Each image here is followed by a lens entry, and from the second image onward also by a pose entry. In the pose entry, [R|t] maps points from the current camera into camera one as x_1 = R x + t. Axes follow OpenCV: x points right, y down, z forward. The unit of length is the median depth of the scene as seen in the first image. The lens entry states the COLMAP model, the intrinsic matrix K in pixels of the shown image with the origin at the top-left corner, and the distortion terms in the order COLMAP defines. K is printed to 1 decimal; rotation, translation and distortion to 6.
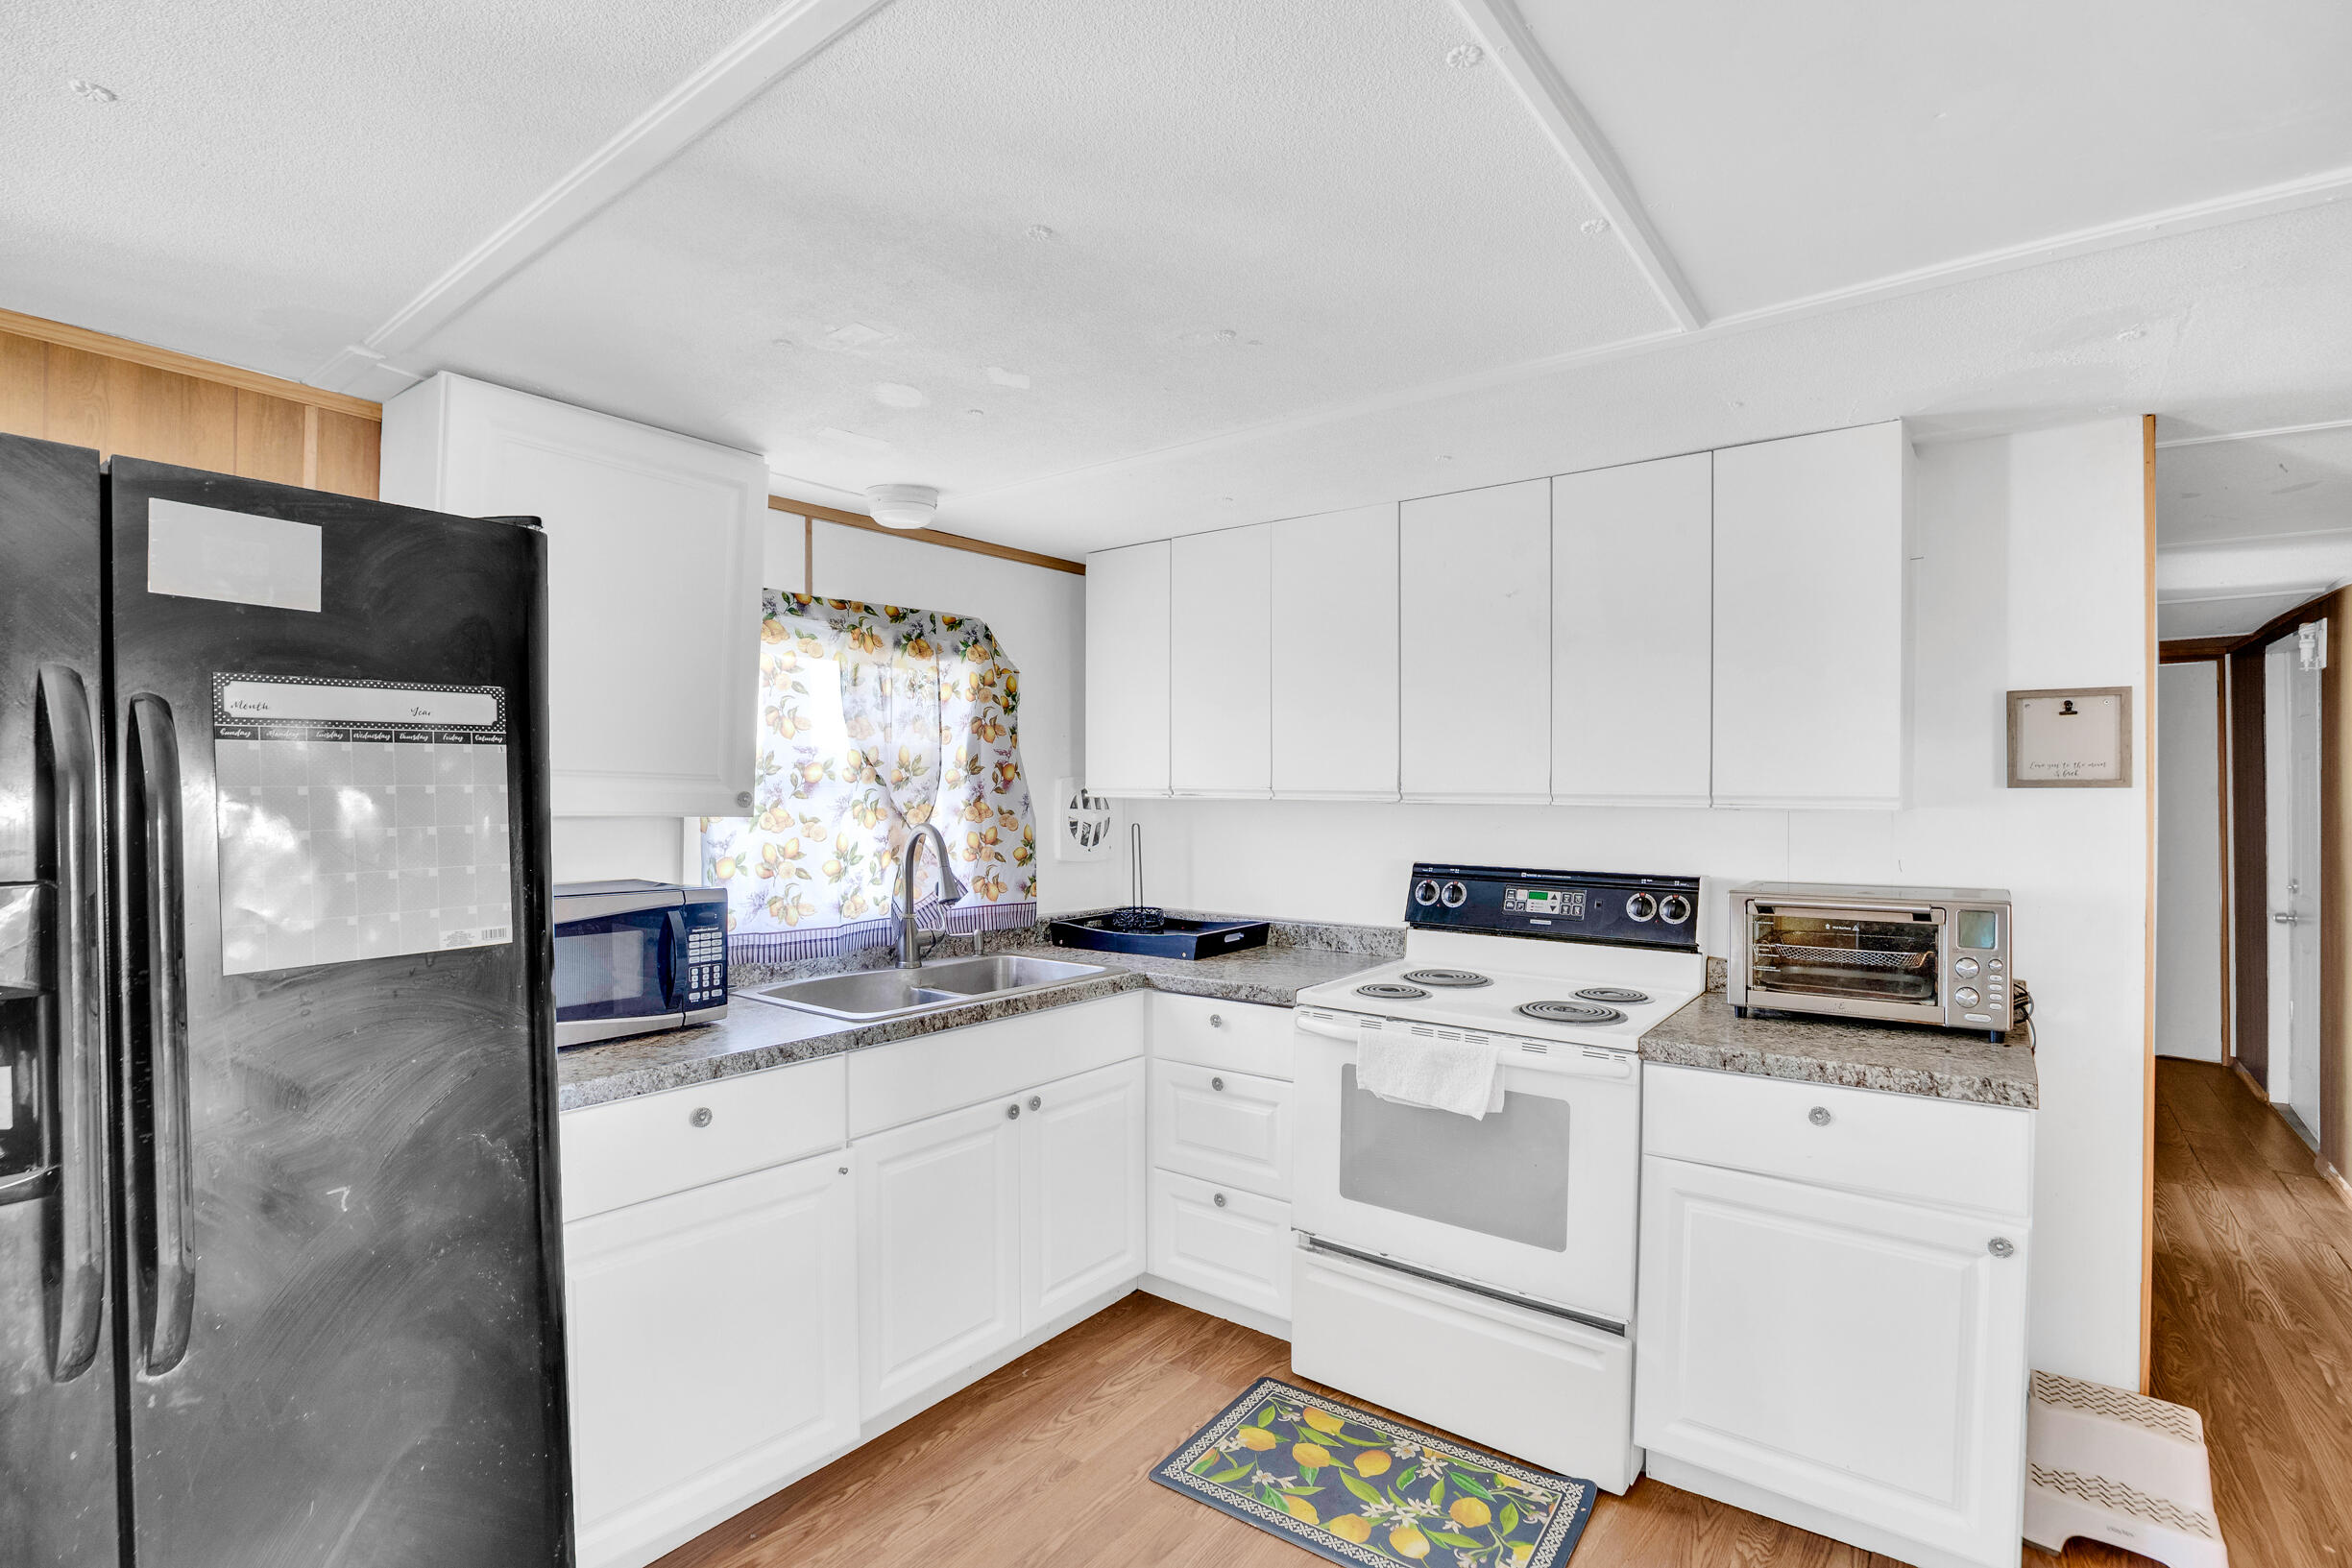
lens RADIAL K [[1083.1, 0, 1185.5], [0, 1083.1, 801.6], [0, 0, 1]] dist [-0.030195, 0.002114]
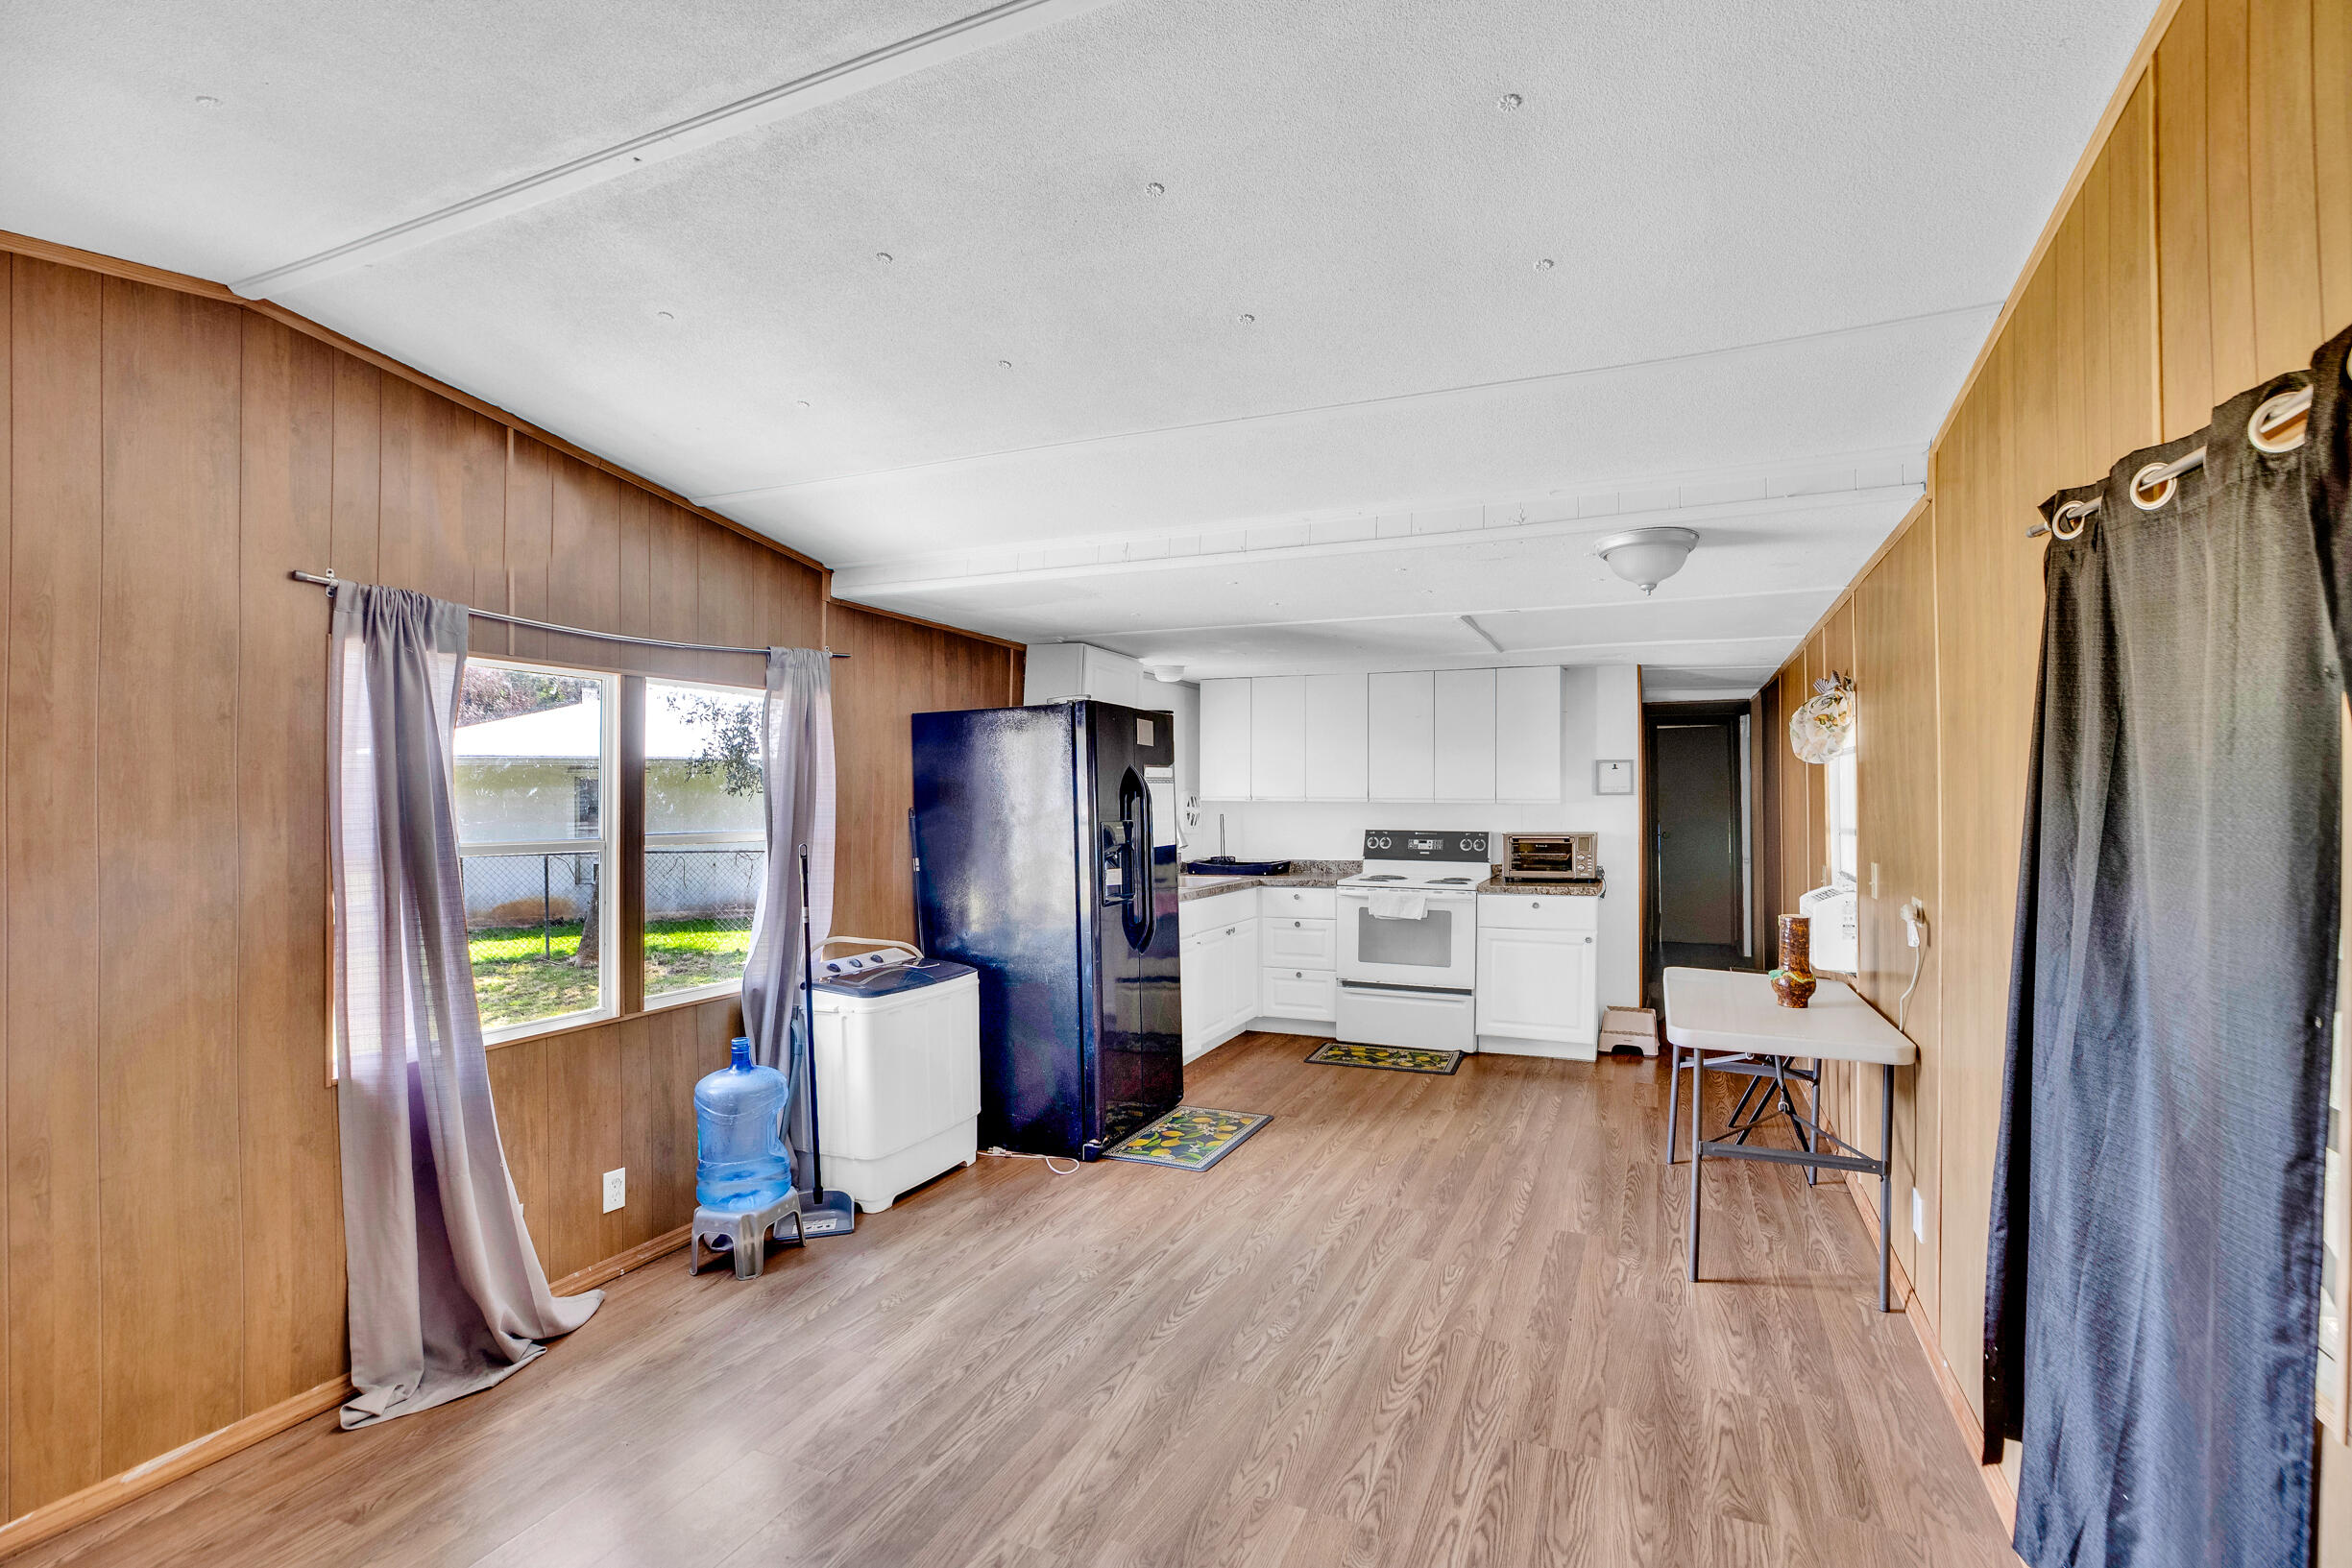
lens RADIAL K [[1083.1, 0, 1192.1], [0, 1083.1, 799.8], [0, 0, 1]] dist [-0.030195, 0.002114]
pose [[0.971512, -0.002322, 0.236978, -0.828689], [0.005121, 0.999924, -0.011197, 0.022406], [-0.236934, 0.012091, 0.971451, -1.343463]]
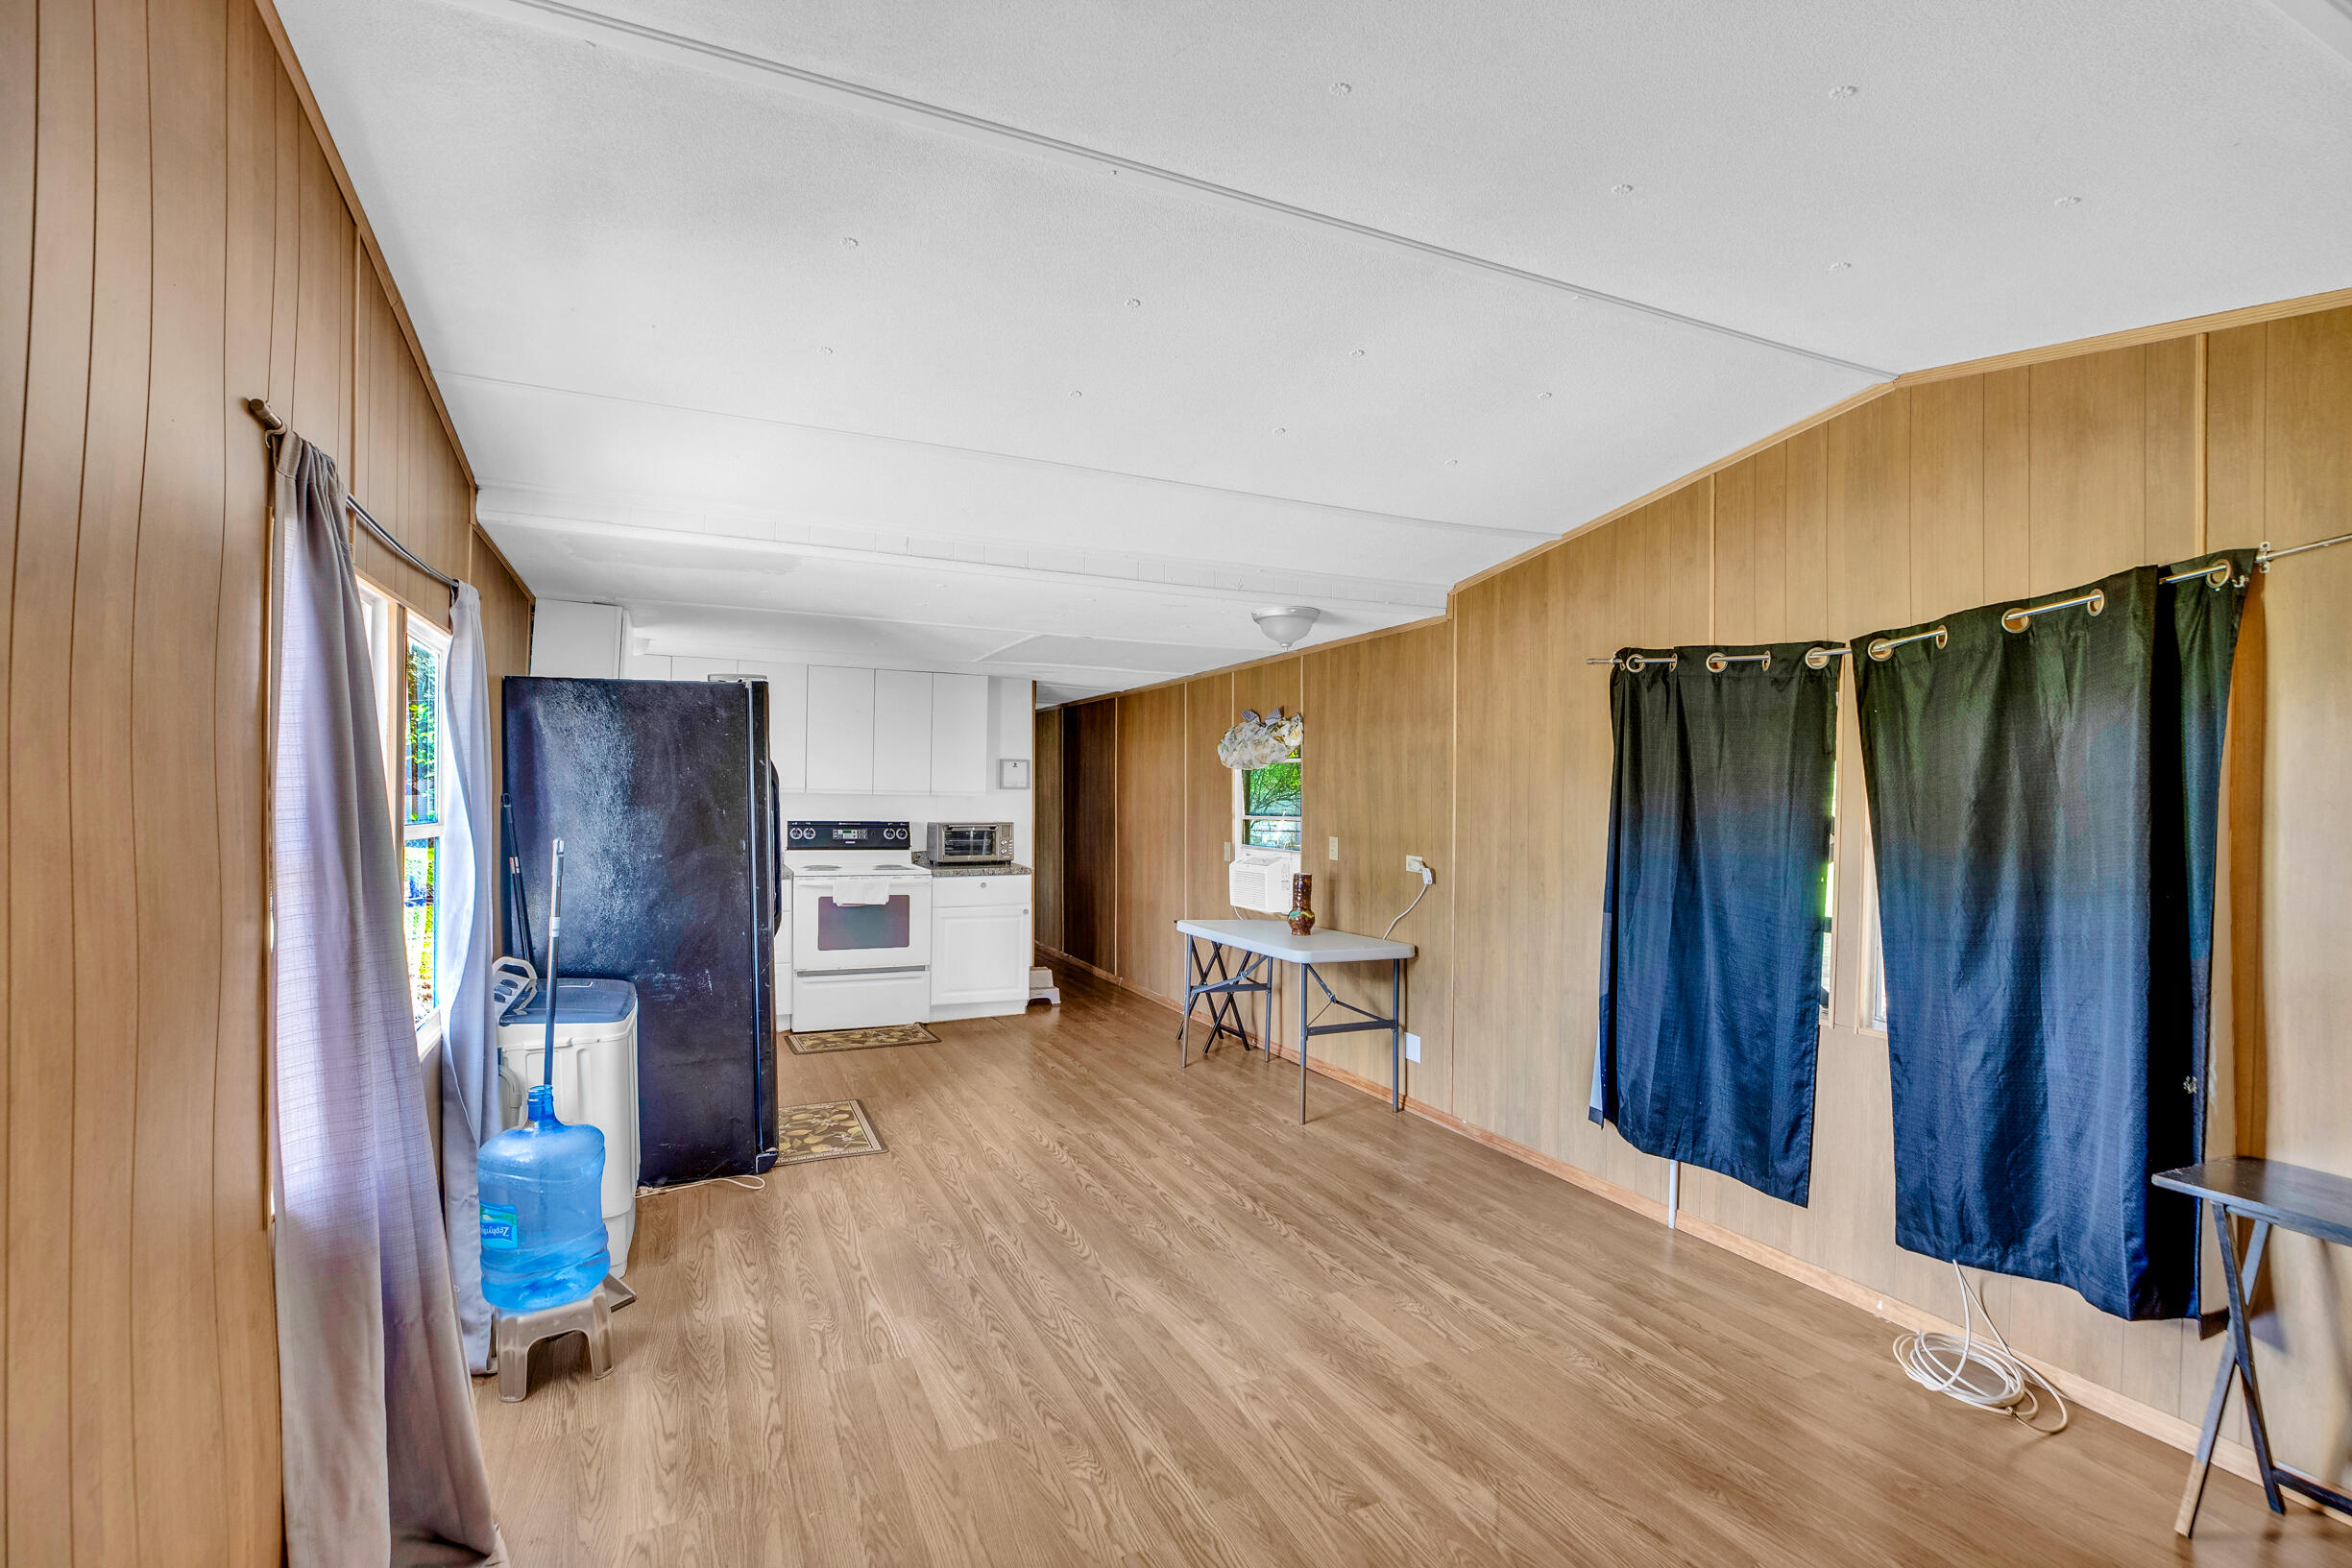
lens RADIAL K [[1083.1, 0, 1199.6], [0, 1083.1, 802.0], [0, 0, 1]] dist [-0.030195, 0.002114]
pose [[0.461353, 0.000089, 0.887217, -1.697683], [-0.000357, 1.000000, 0.000085, 0.022931], [-0.887216, -0.000356, 0.461353, -0.952374]]
